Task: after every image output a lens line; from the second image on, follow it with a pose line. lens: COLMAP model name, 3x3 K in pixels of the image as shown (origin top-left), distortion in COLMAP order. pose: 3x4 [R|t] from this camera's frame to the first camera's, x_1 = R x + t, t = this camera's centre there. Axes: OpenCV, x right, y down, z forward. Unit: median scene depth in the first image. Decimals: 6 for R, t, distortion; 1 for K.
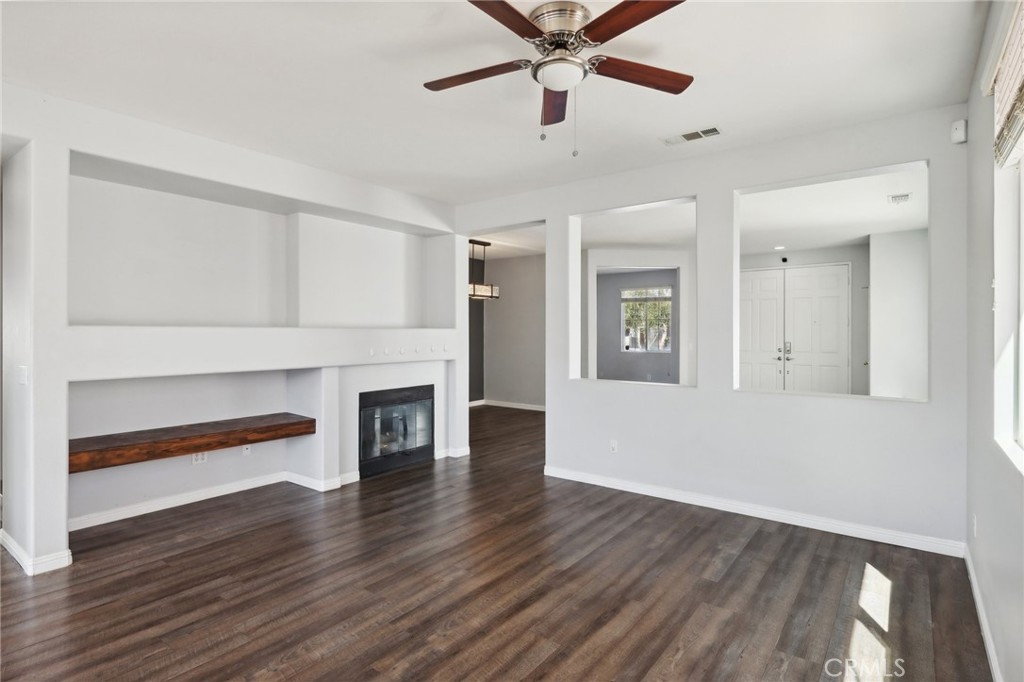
lens RADIAL K [[522.0, 0, 509.5], [0, 522.0, 332.5], [0, 0, 1]] dist [0.011096, -0.011695]
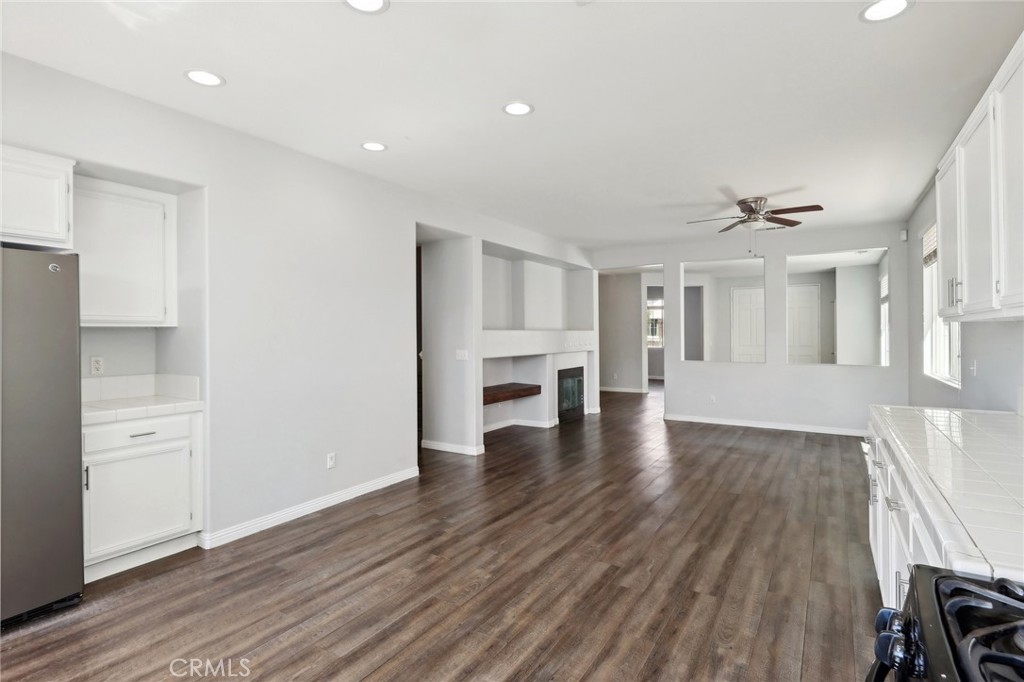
lens RADIAL K [[522.0, 0, 509.5], [0, 522.0, 332.5], [0, 0, 1]] dist [0.011096, -0.011695]
pose [[0.995107, -0.004386, 0.098704, -0.596409], [0.004730, 0.999984, -0.003252, 0.002609], [-0.098688, 0.003703, 0.995112, -0.609728]]
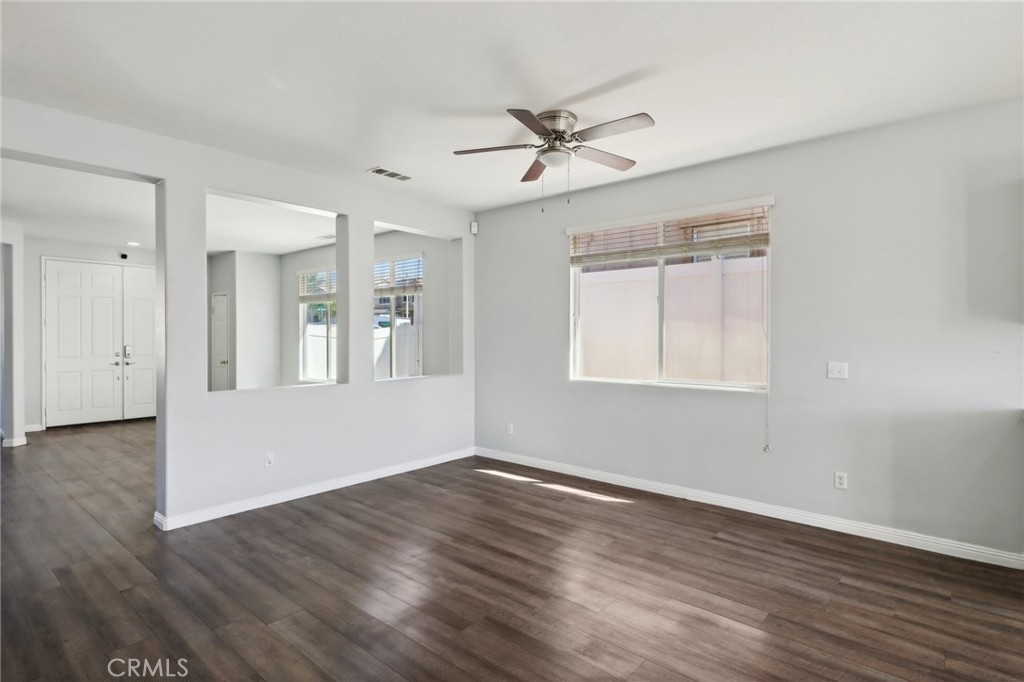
lens RADIAL K [[522.0, 0, 509.5], [0, 522.0, 332.5], [0, 0, 1]] dist [0.011096, -0.011695]
pose [[0.071879, 0.000515, 0.997413, -0.657304], [0.003974, 0.999992, -0.000802, -0.001943], [-0.997405, 0.004022, 0.071876, 0.493727]]
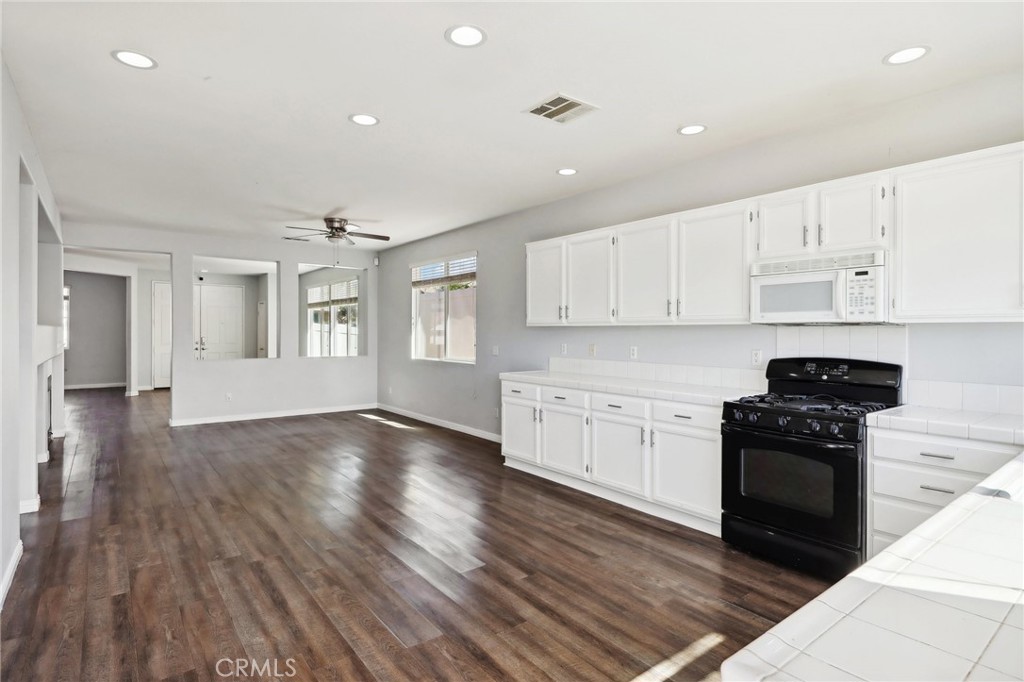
lens RADIAL K [[522.0, 0, 509.5], [0, 522.0, 332.5], [0, 0, 1]] dist [0.011096, -0.011695]
pose [[0.266947, -0.006573, 0.963689, -1.158133], [0.002041, 0.999978, 0.006255, -0.001827], [-0.963709, 0.000297, 0.266955, -0.328782]]
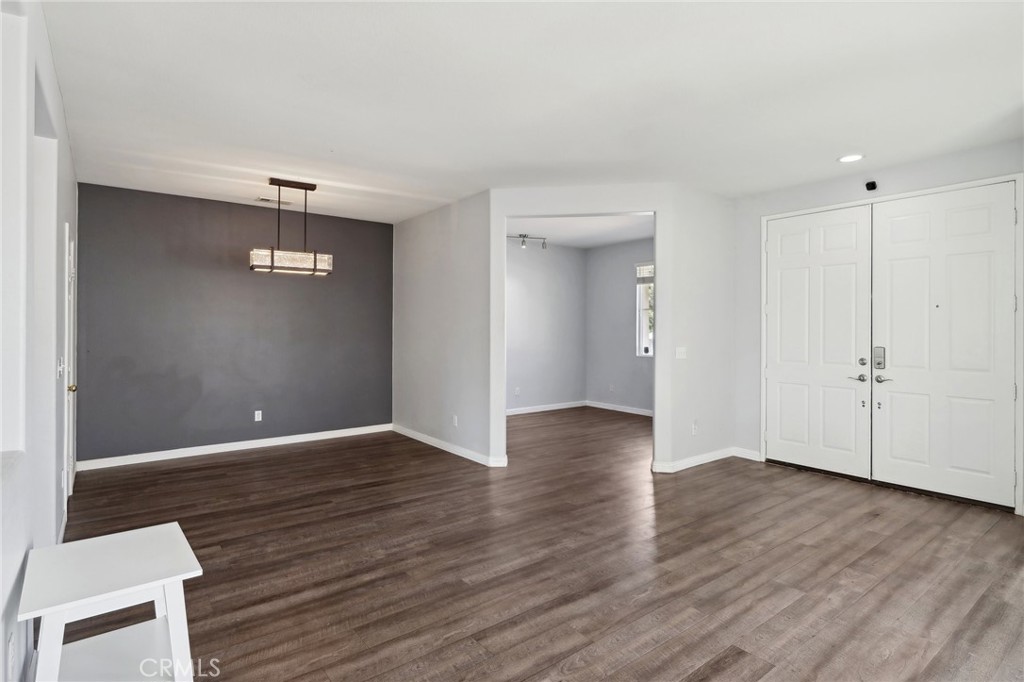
lens RADIAL K [[522.0, 0, 509.5], [0, 522.0, 332.5], [0, 0, 1]] dist [0.011096, -0.011695]
pose [[0.964292, 0.002717, -0.264827, 0.611775], [-0.000322, 0.999959, 0.009086, 0.000279], [0.264840, -0.008677, 0.964253, 0.788524]]
